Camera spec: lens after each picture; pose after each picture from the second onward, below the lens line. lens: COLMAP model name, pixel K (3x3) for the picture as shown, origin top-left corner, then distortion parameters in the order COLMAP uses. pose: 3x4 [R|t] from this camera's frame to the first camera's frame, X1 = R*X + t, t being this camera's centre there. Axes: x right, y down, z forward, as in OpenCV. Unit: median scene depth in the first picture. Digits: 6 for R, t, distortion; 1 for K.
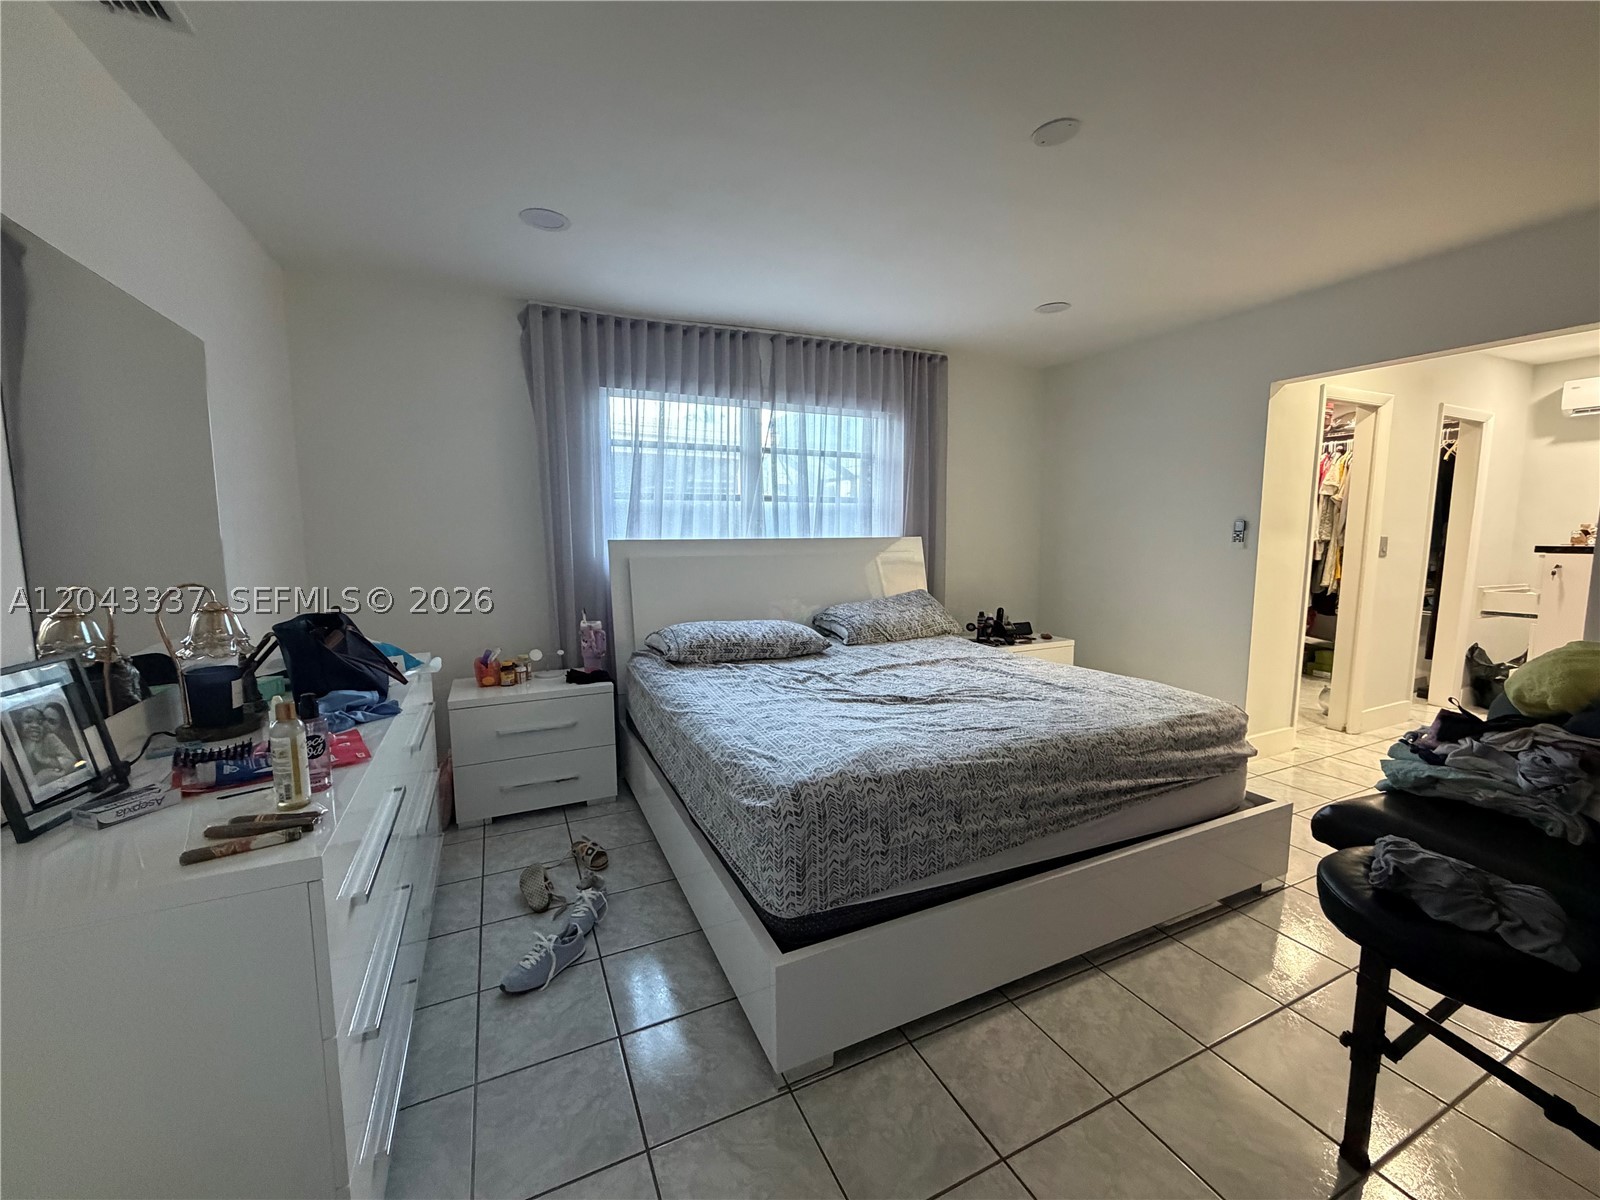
lens RADIAL K [[636.8, 0, 794.2], [0, 636.8, 600.1], [0, 0, 1]] dist [-0.001848, 0.000599]
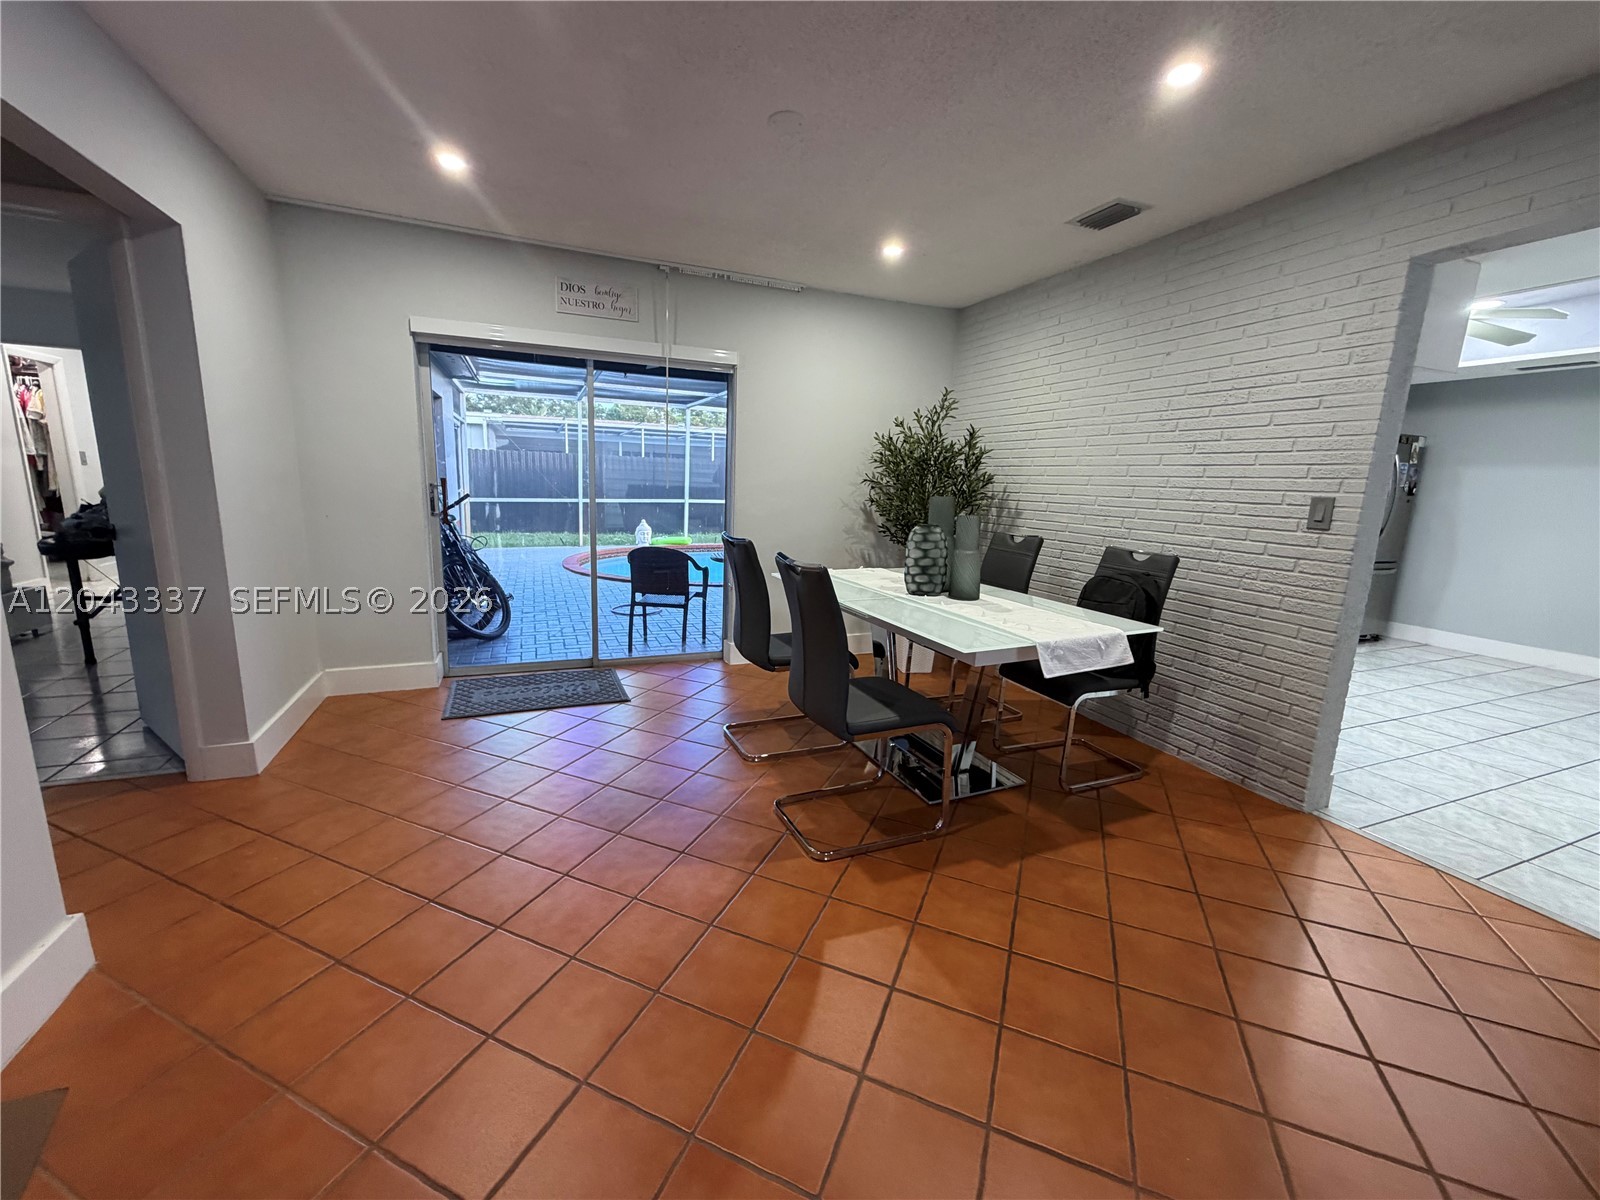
lens RADIAL K [[636.8, 0, 794.2], [0, 636.8, 600.1], [0, 0, 1]] dist [-0.001848, 0.000599]
pose [[0.039156, -0.184371, 0.982076, -0.509897], [0.075973, 0.980535, 0.181053, 0.091548], [-0.996341, 0.067522, 0.052401, -0.675107]]
